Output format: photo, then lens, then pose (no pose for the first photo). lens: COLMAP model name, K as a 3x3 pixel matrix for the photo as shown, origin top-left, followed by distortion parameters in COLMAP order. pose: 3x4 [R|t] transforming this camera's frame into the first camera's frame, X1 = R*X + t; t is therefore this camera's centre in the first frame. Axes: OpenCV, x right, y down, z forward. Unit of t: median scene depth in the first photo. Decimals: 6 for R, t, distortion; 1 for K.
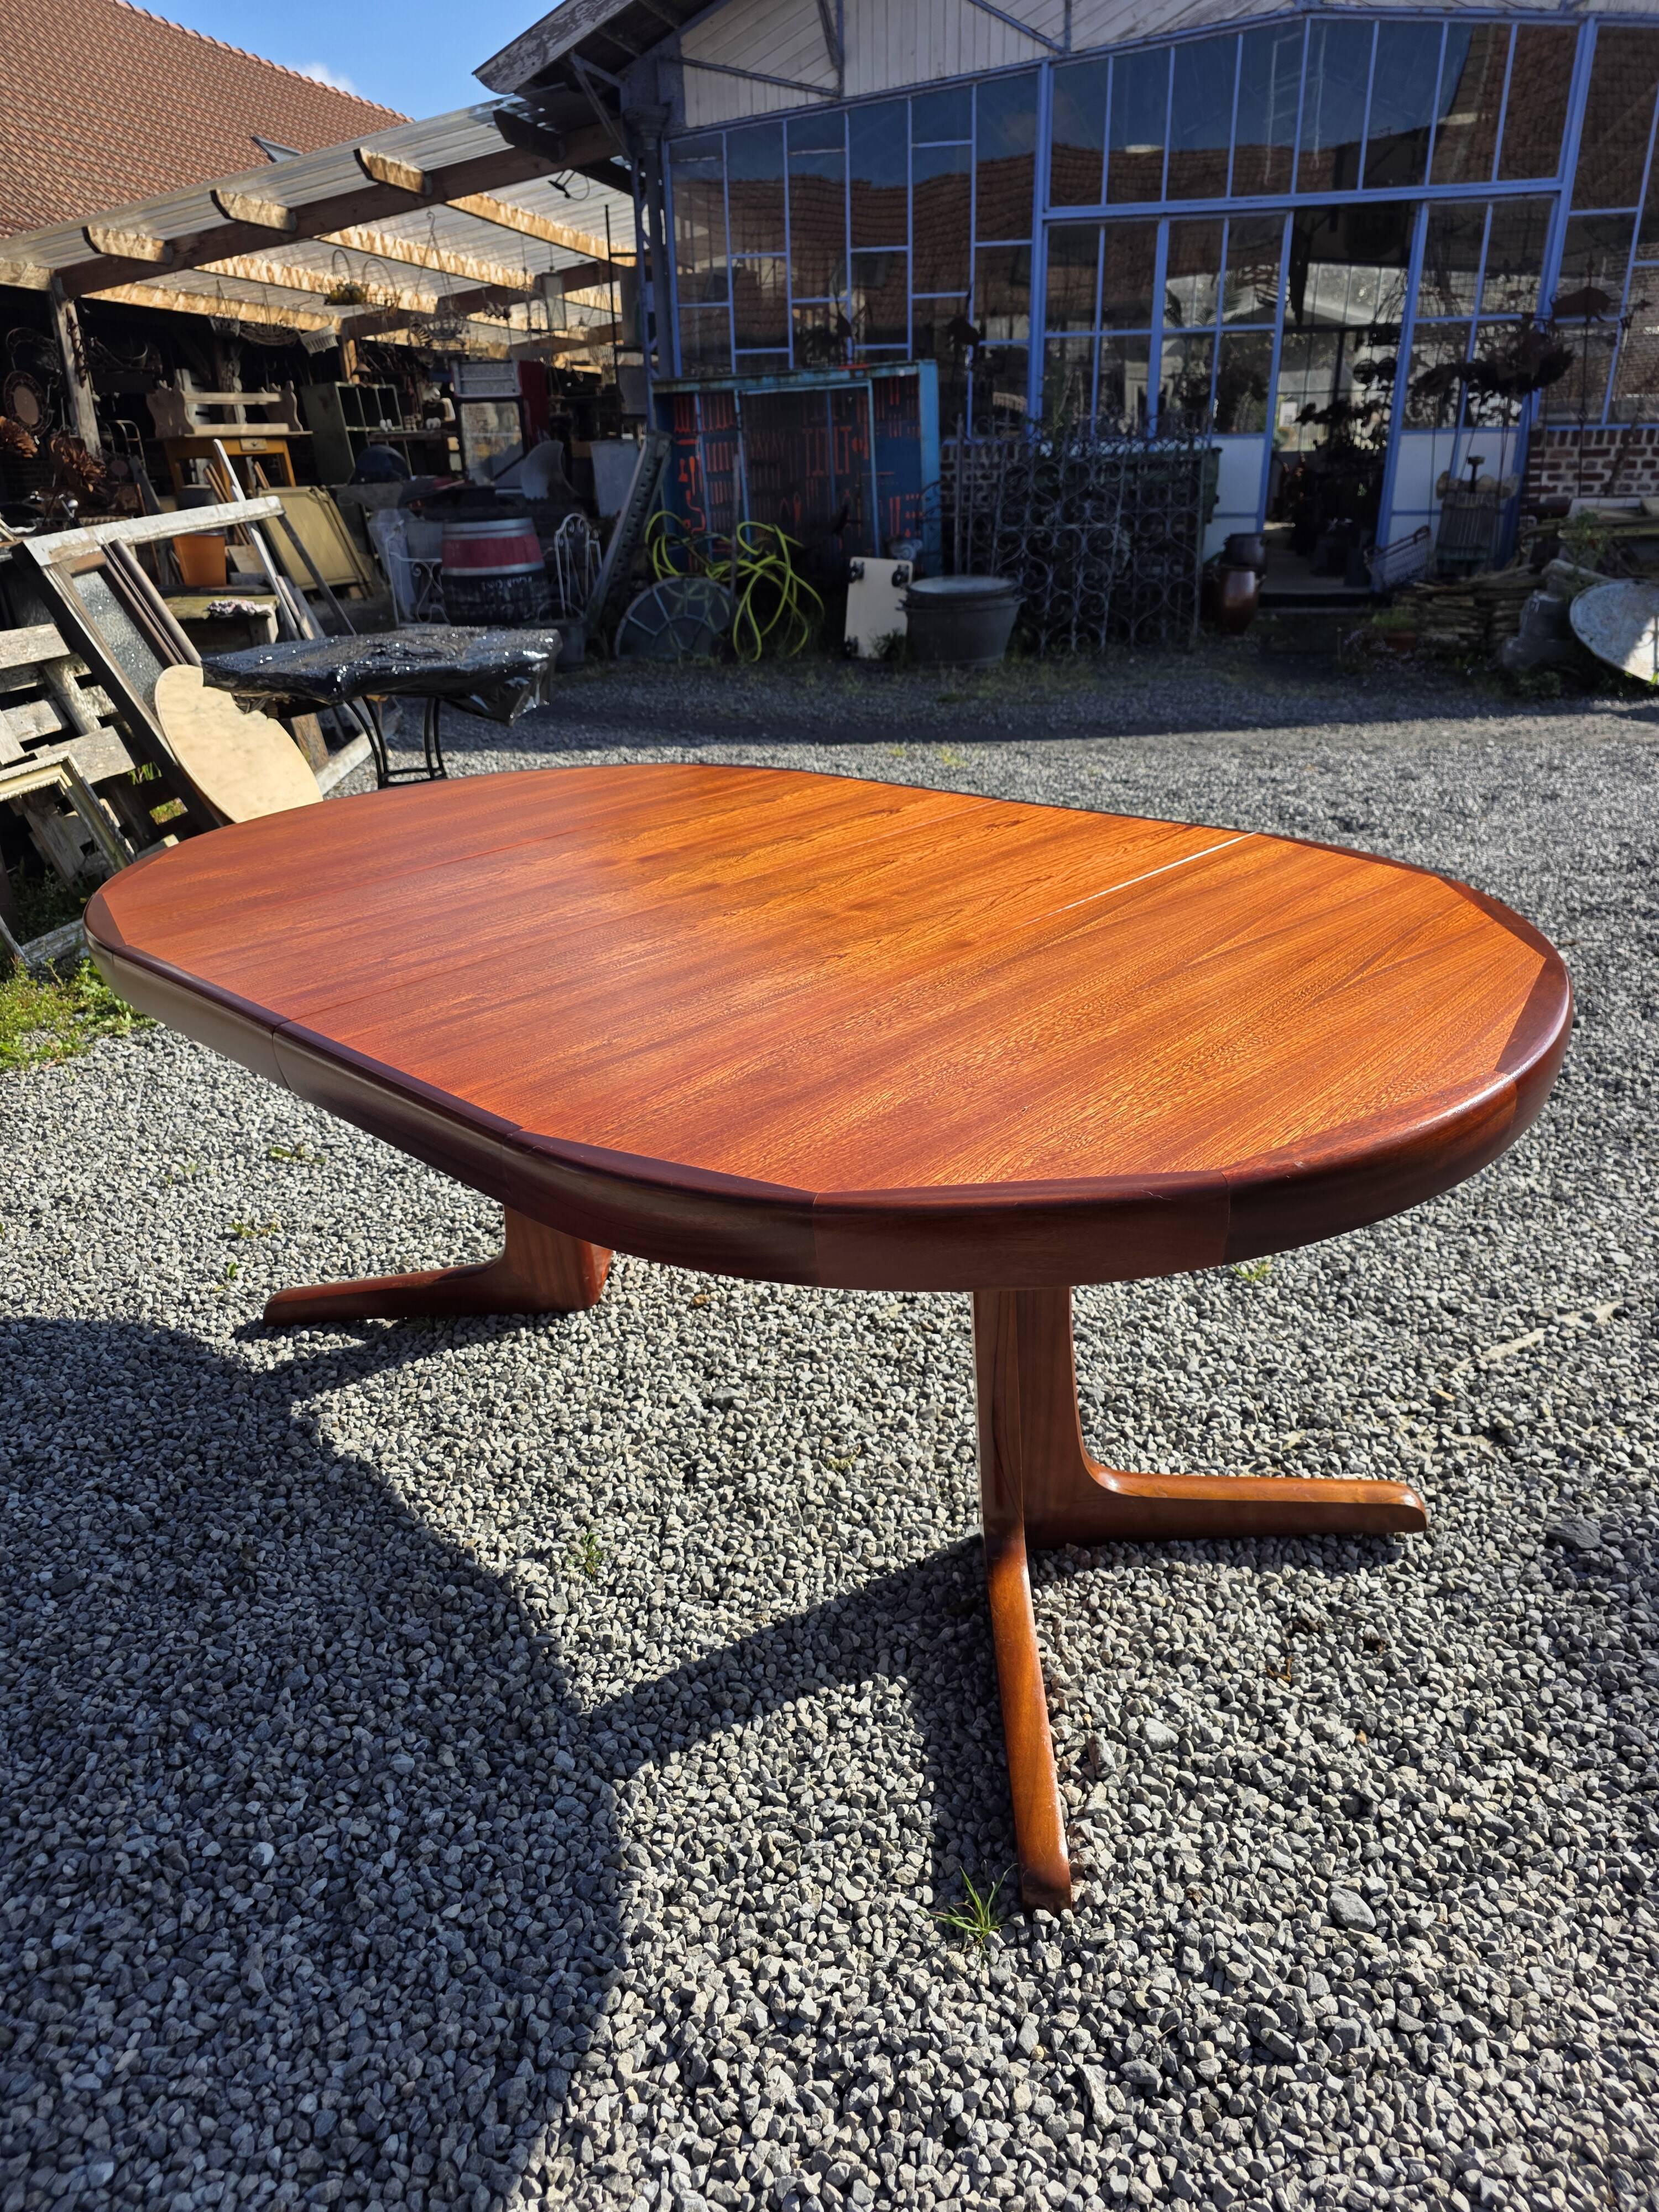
lens RADIAL K [[1501.5, 0, 843.1], [0, 1501.5, 1120.9], [0, 0, 1]] dist [0.035710, -0.025491]
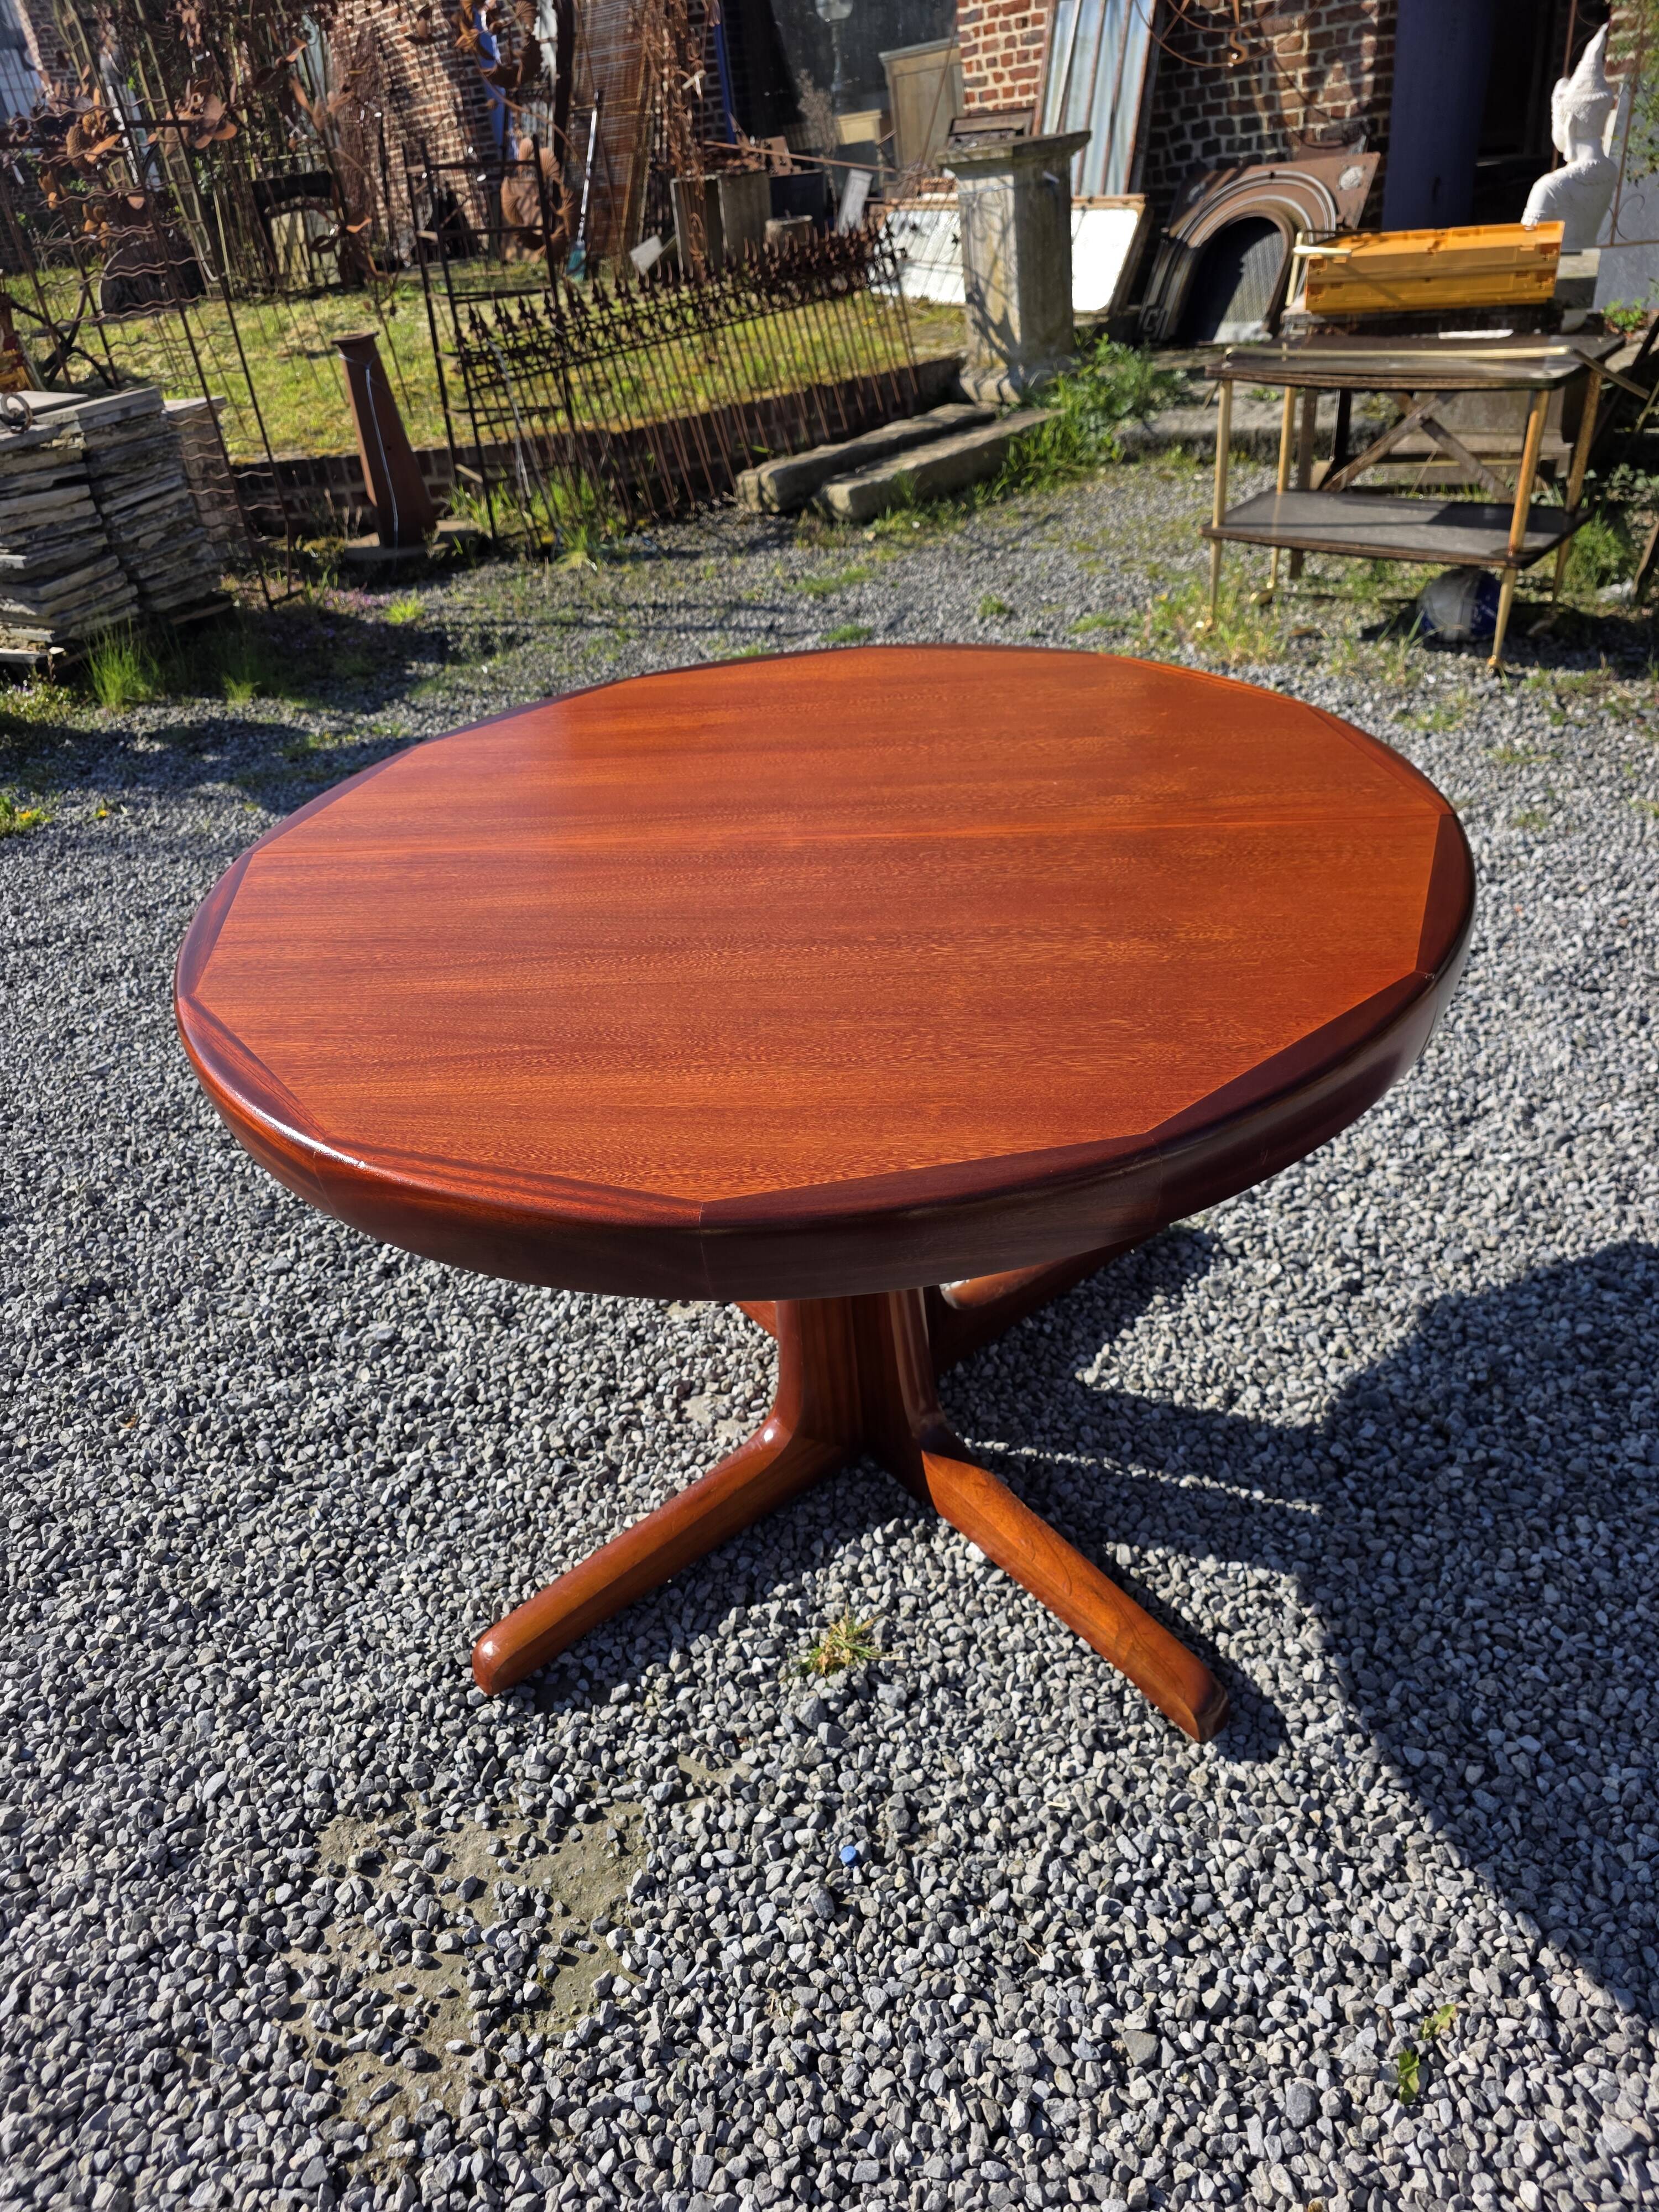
lens RADIAL K [[1501.5, 0, 805.7], [0, 1501.5, 1095.6], [0, 0, 1]] dist [0.035710, -0.025491]
pose [[-0.686417, -0.300257, 0.662328, -0.550739], [0.404190, 0.599616, 0.690718, -0.519036], [-0.604535, 0.741826, -0.290226, 1.140886]]
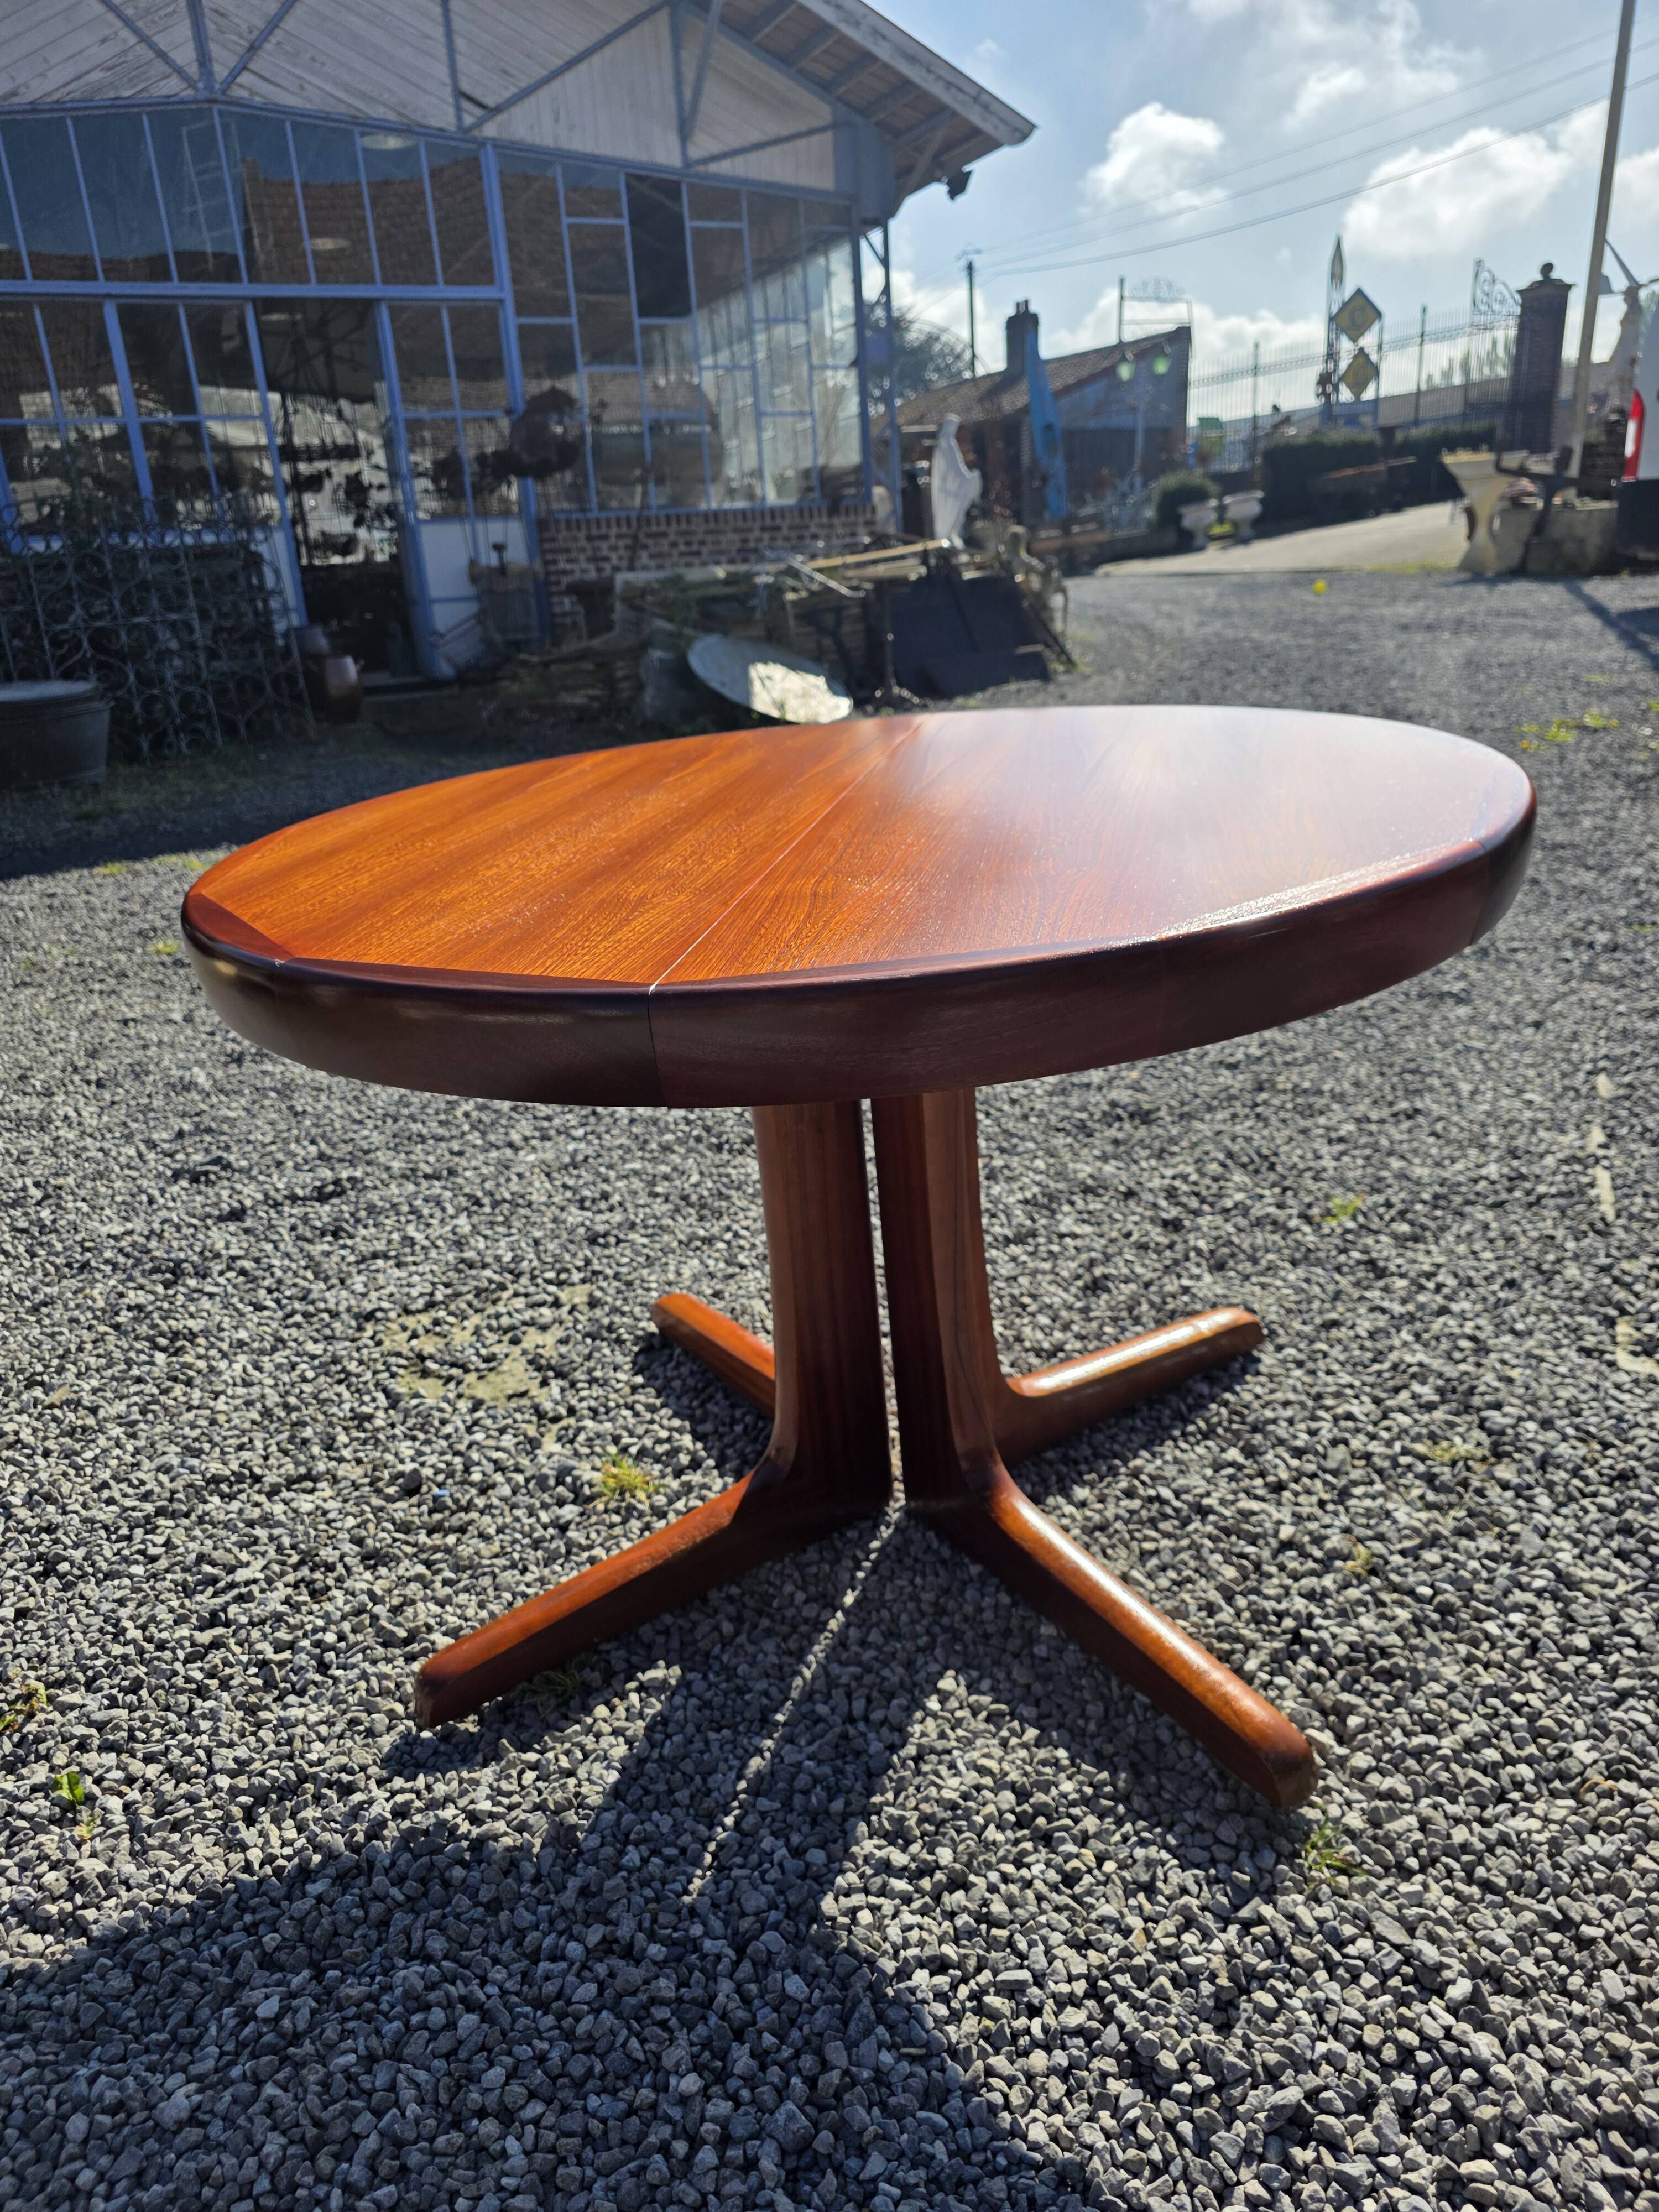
lens RADIAL K [[1501.5, 0, 825.0], [0, 1501.5, 1124.3], [0, 0, 1]] dist [0.035710, -0.025491]
pose [[0.774749, -0.250460, 0.580547, -0.499433], [0.294259, 0.955526, 0.019541, -0.058964], [-0.559622, 0.155692, 0.813993, 0.442278]]
